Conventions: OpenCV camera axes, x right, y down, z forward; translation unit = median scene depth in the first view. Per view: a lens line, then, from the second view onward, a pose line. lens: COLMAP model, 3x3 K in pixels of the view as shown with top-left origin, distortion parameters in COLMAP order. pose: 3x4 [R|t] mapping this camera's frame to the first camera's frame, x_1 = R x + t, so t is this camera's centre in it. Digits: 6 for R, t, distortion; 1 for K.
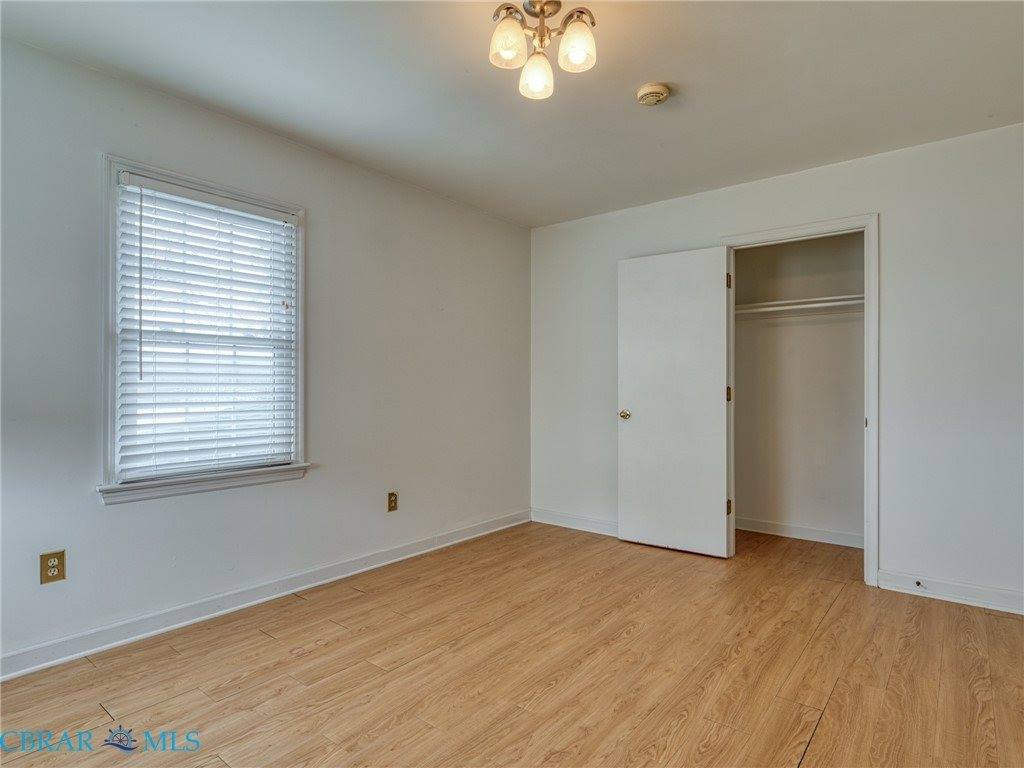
lens RADIAL K [[568.4, 0, 520.3], [0, 568.4, 387.4], [0, 0, 1]] dist [-0.004122, 0.000975]
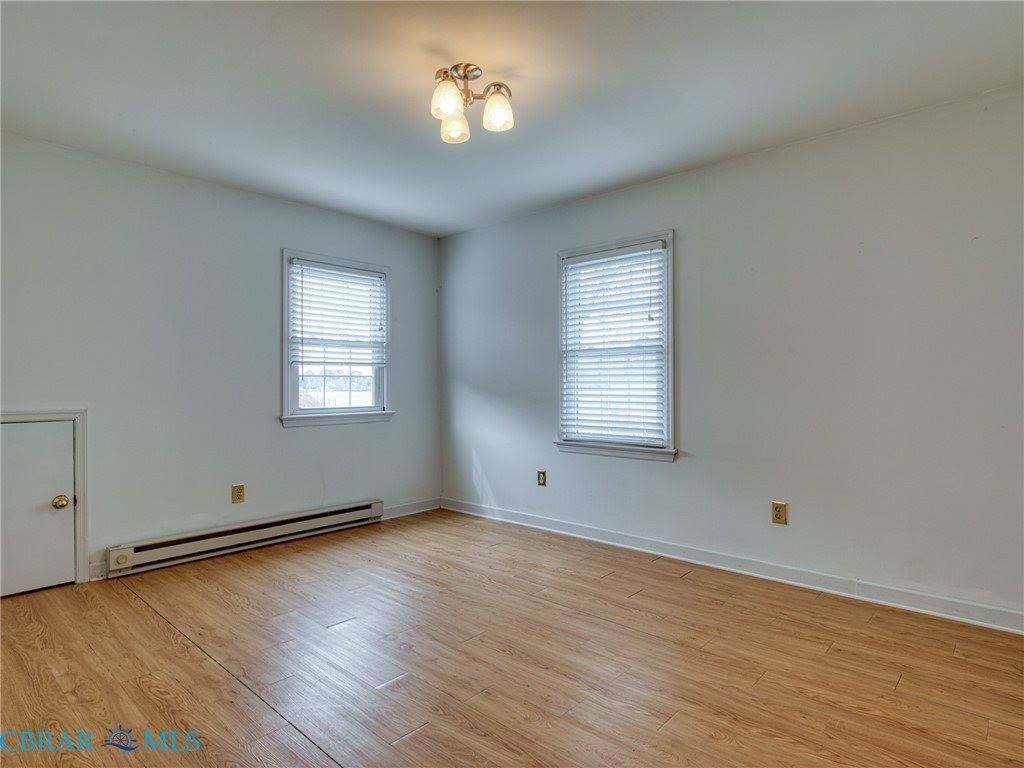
lens RADIAL K [[568.4, 0, 516.2], [0, 568.4, 387.2], [0, 0, 1]] dist [-0.004122, 0.000975]
pose [[-0.063116, 0.005402, -0.997992, 0.856210], [0.000496, 0.999985, 0.005381, -0.001029], [0.998006, -0.000156, -0.063117, 0.805373]]
